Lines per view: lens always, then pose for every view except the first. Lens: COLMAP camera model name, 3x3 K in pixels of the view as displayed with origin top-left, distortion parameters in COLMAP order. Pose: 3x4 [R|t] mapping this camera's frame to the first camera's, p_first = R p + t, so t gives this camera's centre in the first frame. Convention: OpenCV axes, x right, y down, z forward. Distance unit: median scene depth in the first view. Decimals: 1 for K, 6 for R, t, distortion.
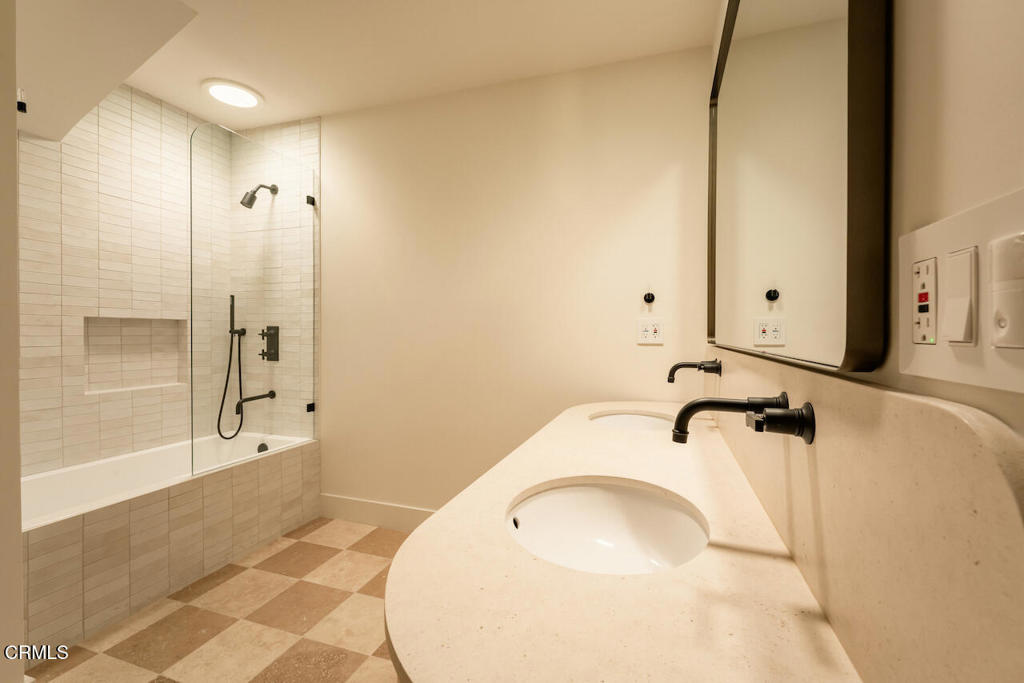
lens RADIAL K [[443.8, 0, 512.2], [0, 443.8, 340.6], [0, 0, 1]] dist [-0.003359, 0.001224]
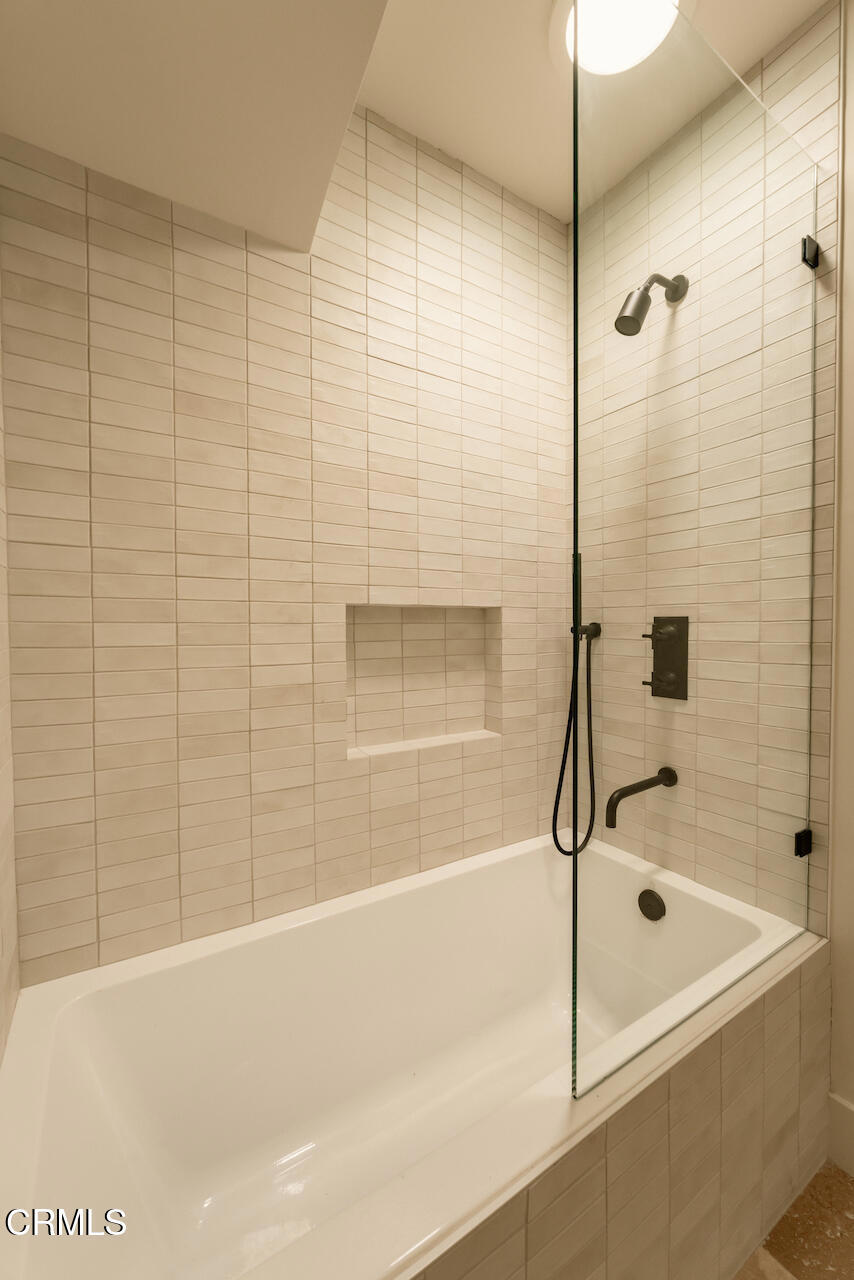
lens RADIAL K [[506.4, 0, 424.6], [0, 506.4, 640.1], [0, 0, 1]] dist [-0.007951, 0.000507]
pose [[0.777705, 0.004628, -0.628612, -0.441013], [0.000445, 0.999969, 0.007913, -0.014604], [0.628629, -0.006434, 0.777679, 0.500851]]
